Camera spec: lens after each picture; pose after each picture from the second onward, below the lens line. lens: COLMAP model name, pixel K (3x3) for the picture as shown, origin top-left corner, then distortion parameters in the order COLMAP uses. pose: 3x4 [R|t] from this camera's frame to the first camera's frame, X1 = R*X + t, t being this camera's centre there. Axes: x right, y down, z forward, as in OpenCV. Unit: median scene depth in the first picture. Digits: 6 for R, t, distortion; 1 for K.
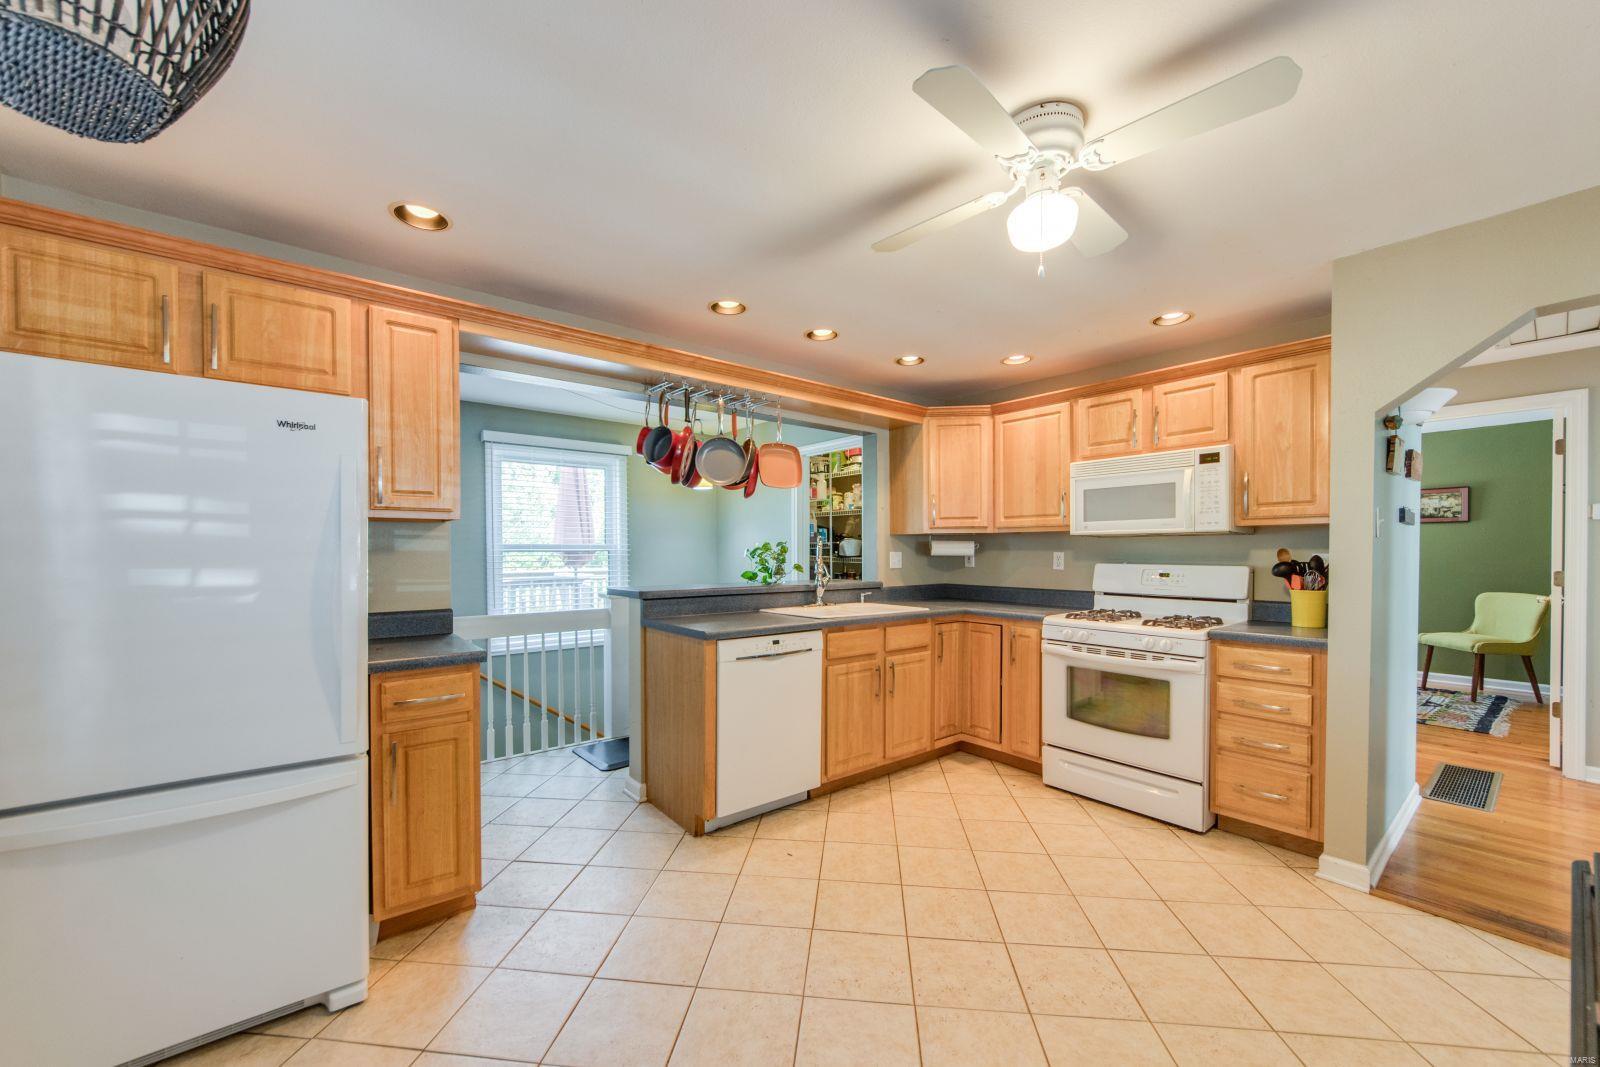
lens RADIAL K [[621.0, 0, 794.7], [0, 621.0, 558.0], [0, 0, 1]] dist [-0.001566, -0.000291]
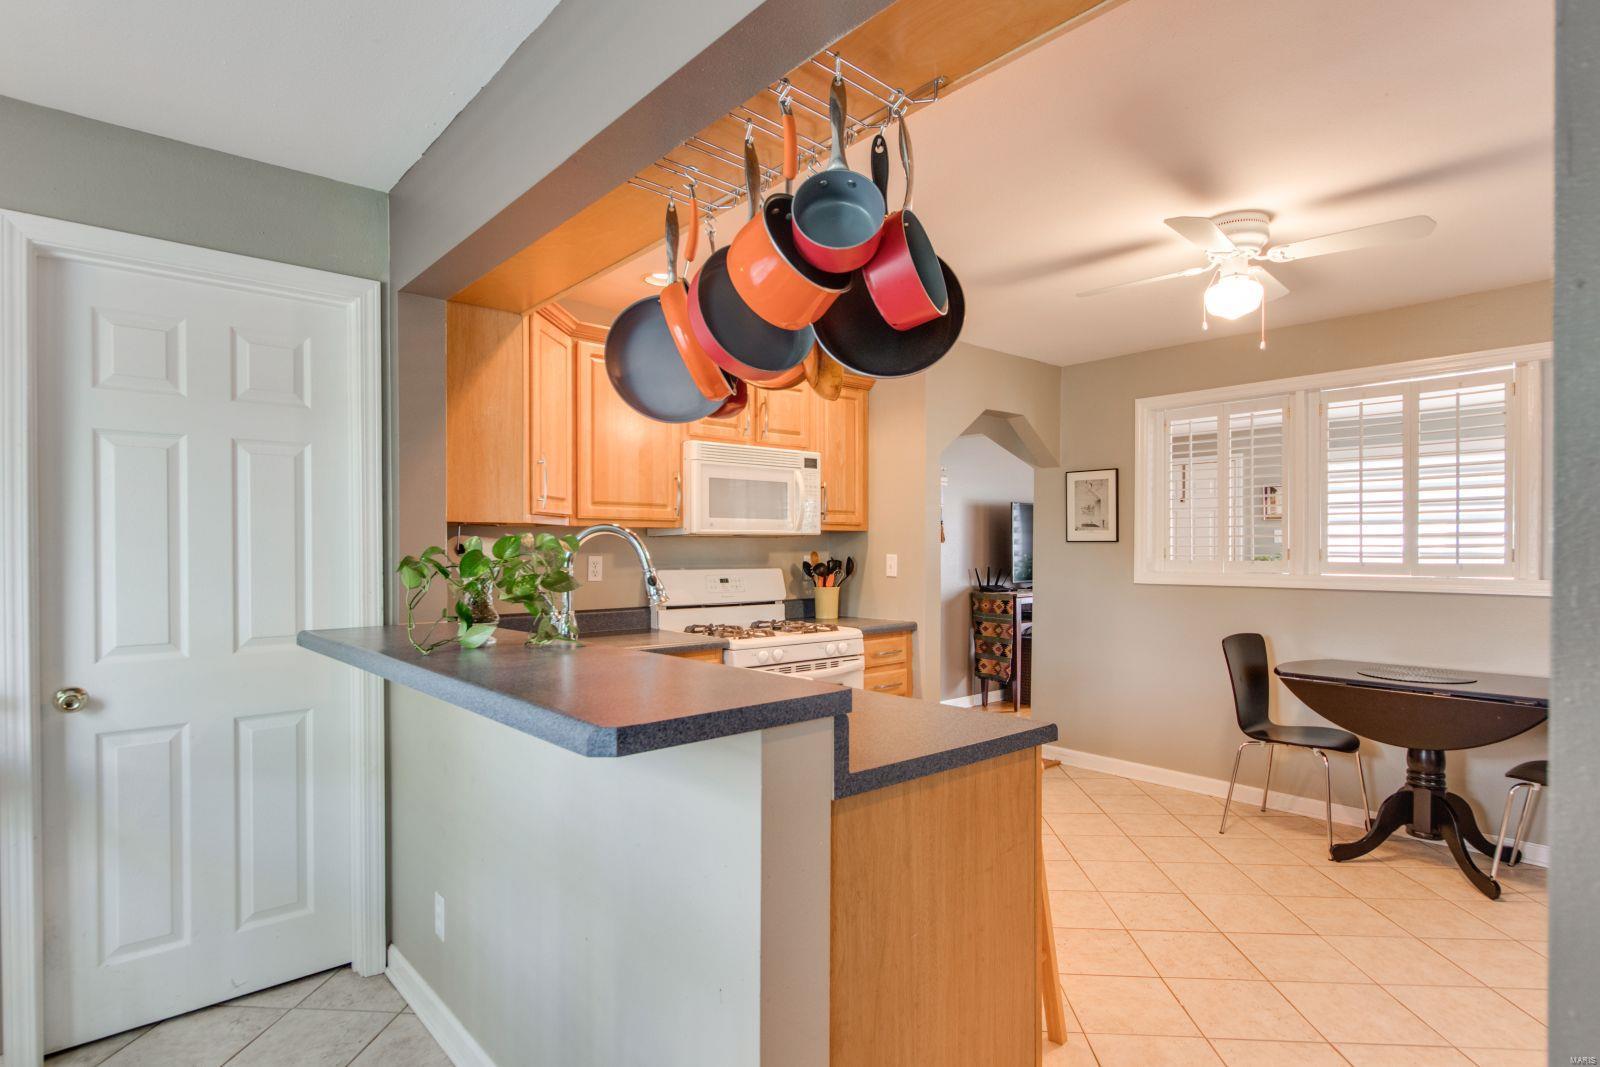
lens RADIAL K [[815.7, 0, 799.1], [0, 815.7, 545.0], [0, 0, 1]] dist [-0.010971, 0.002321]
pose [[-0.036149, 0.008596, 0.999309, -0.647166], [0.015397, 0.999849, -0.008044, -0.014191], [-0.999228, 0.015096, -0.036276, 1.021169]]
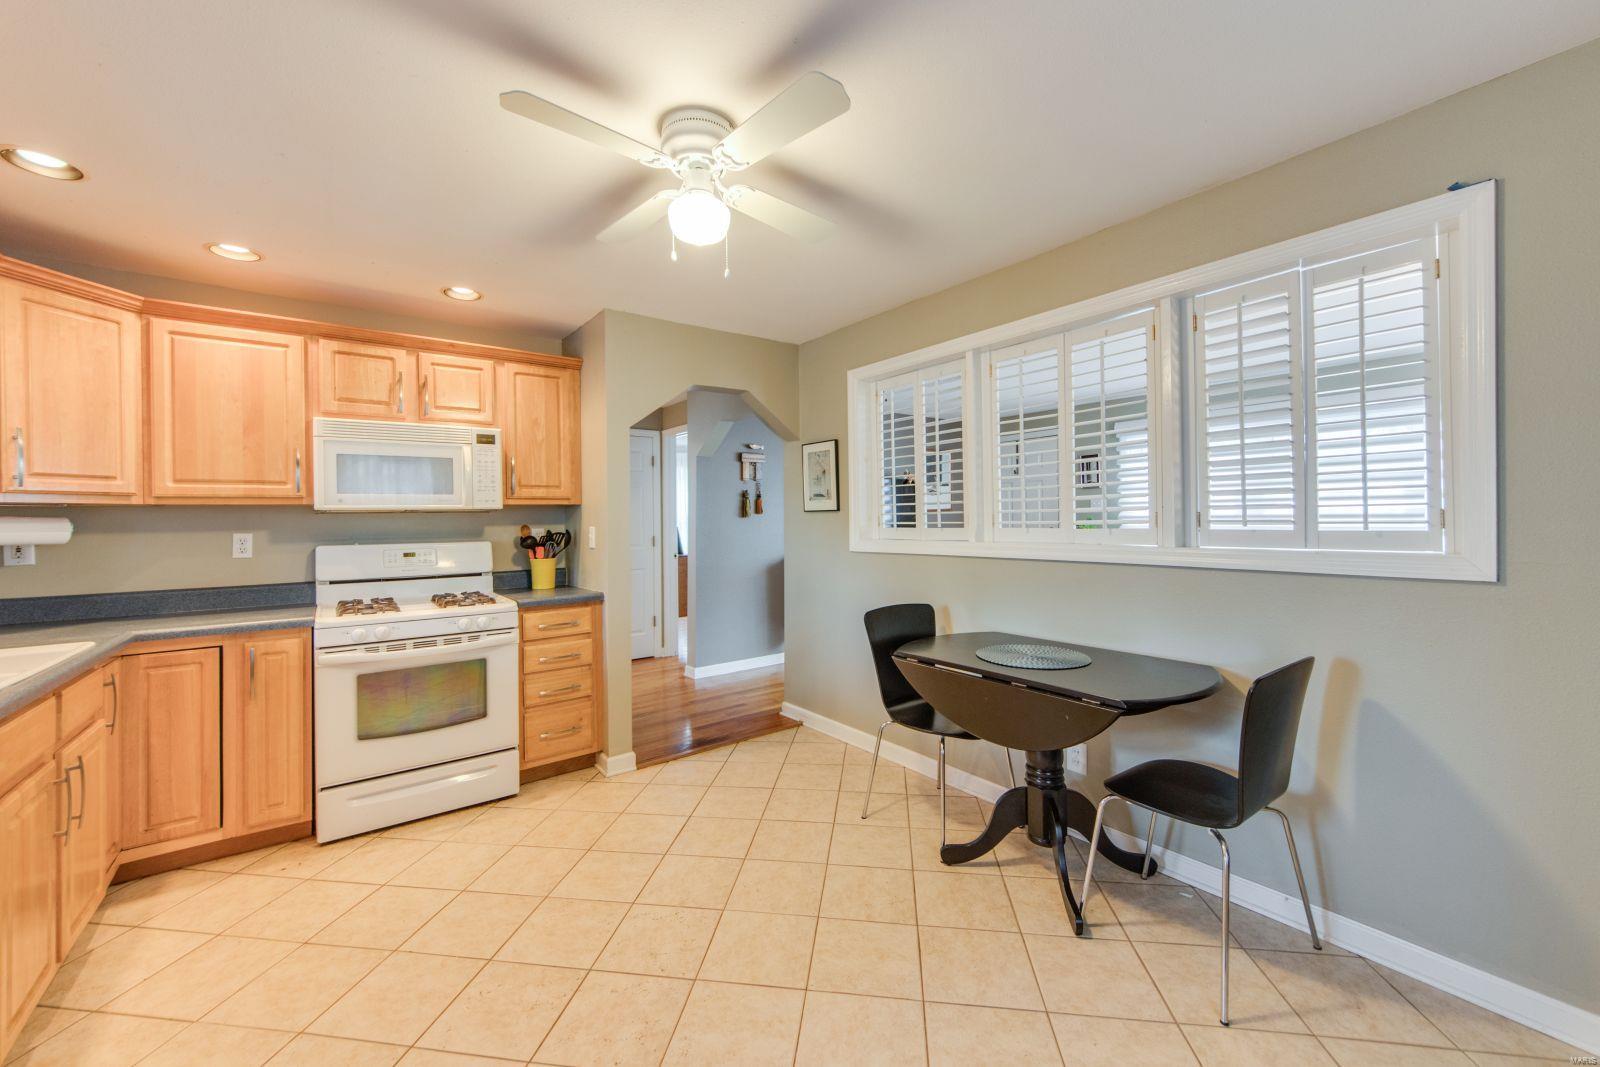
lens RADIAL K [[621.0, 0, 794.8], [0, 621.0, 516.7], [0, 0, 1]] dist [-0.001566, -0.000291]
pose [[0.035945, 0.006628, 0.999332, -0.345139], [0.029044, 0.999549, -0.007675, -0.006143], [-0.998932, 0.029300, 0.035736, 0.423819]]
